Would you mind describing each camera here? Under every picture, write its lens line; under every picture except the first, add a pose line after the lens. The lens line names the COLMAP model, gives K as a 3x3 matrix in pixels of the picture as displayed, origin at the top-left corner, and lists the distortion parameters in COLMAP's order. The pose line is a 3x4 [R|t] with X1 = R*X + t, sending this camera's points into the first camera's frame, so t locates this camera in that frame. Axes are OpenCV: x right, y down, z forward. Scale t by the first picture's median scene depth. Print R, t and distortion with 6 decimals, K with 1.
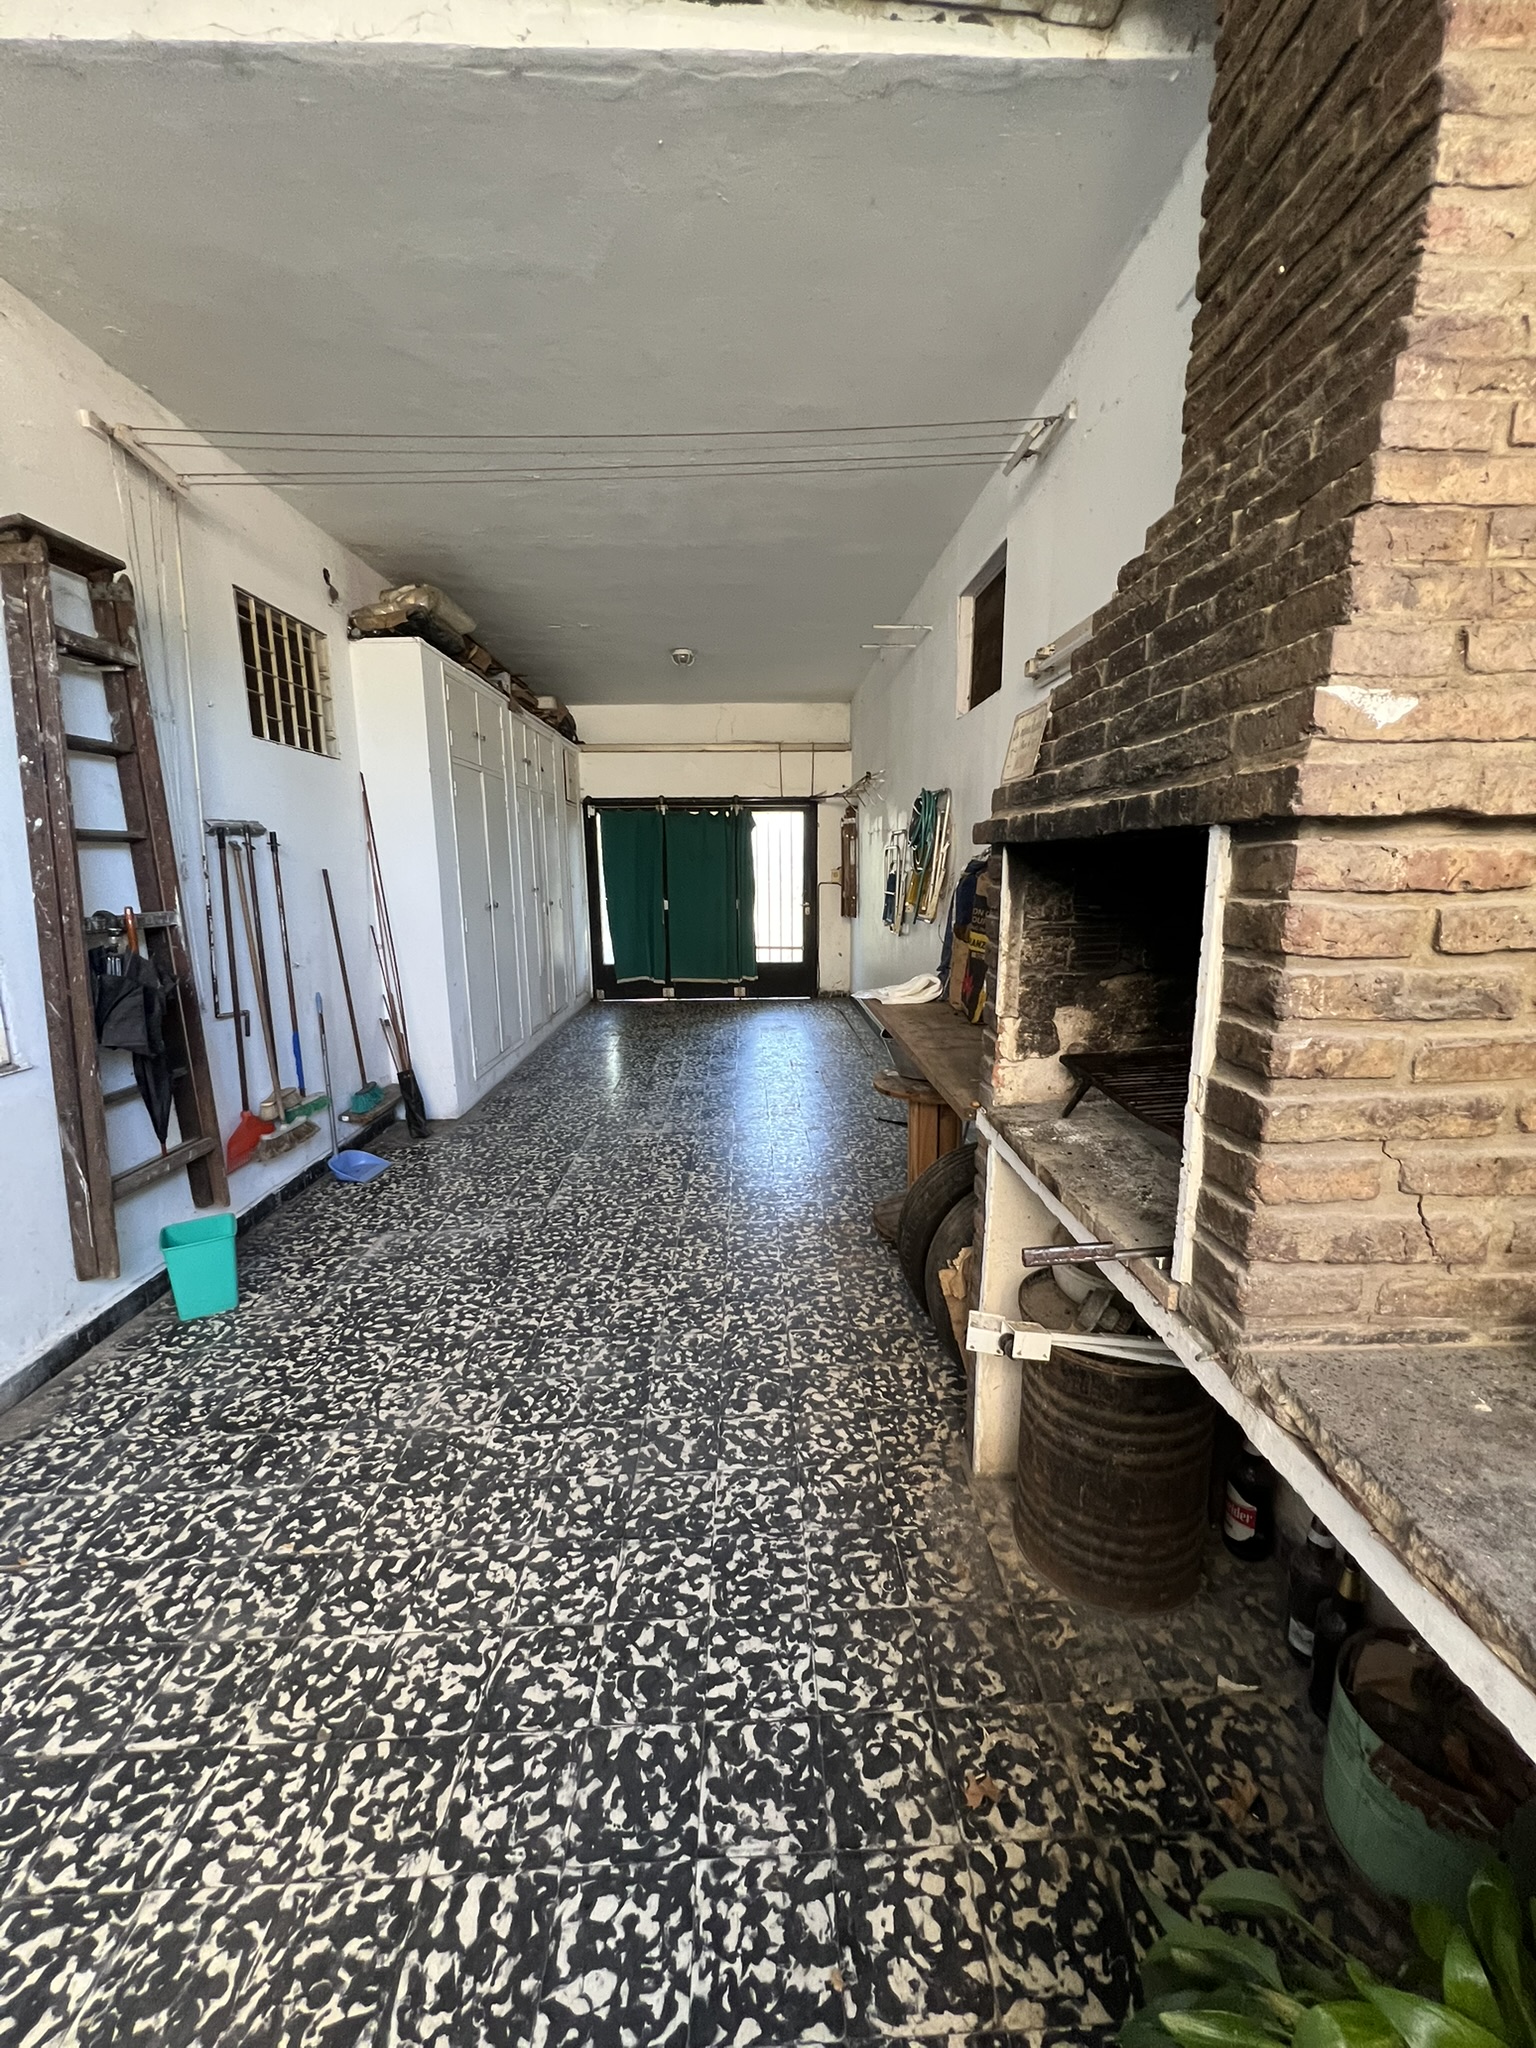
lens RADIAL K [[825.2, 0, 768.3], [0, 825.2, 1019.4], [0, 0, 1]] dist [-0.002235, 0.000078]
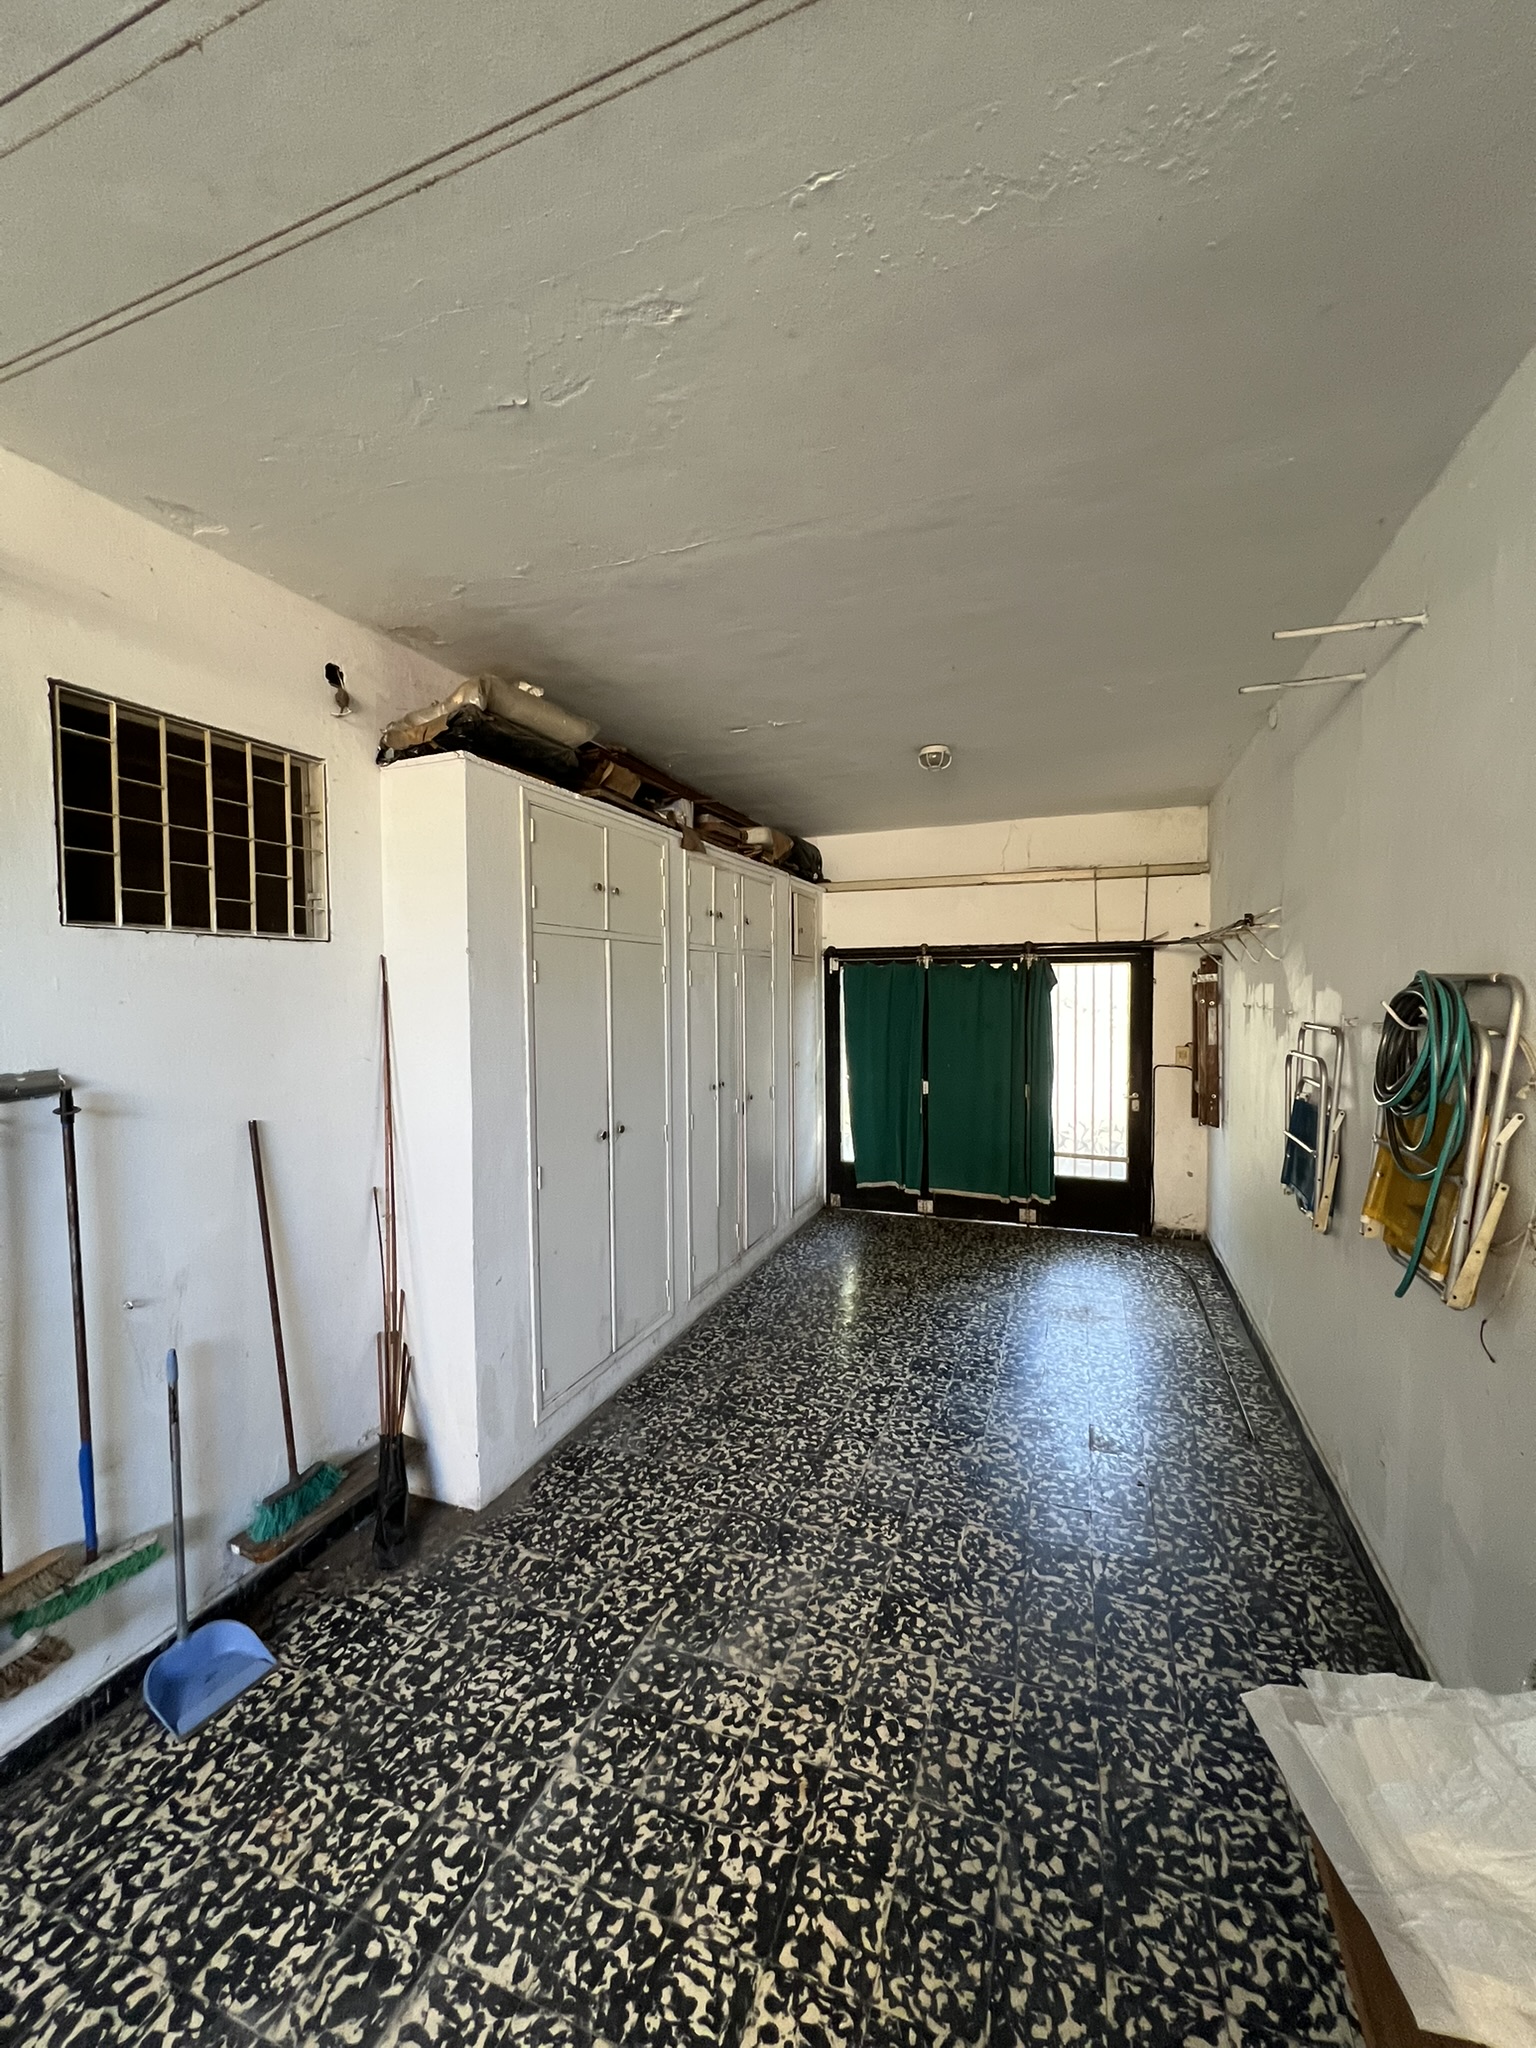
lens RADIAL K [[825.2, 0, 765.7], [0, 825.2, 1023.8], [0, 0, 1]] dist [-0.002235, 0.000078]
pose [[0.926168, 0.016989, -0.376729, 0.022796], [-0.068897, 0.989794, -0.124745, -0.105226], [0.370765, 0.141490, 0.917886, 0.294120]]
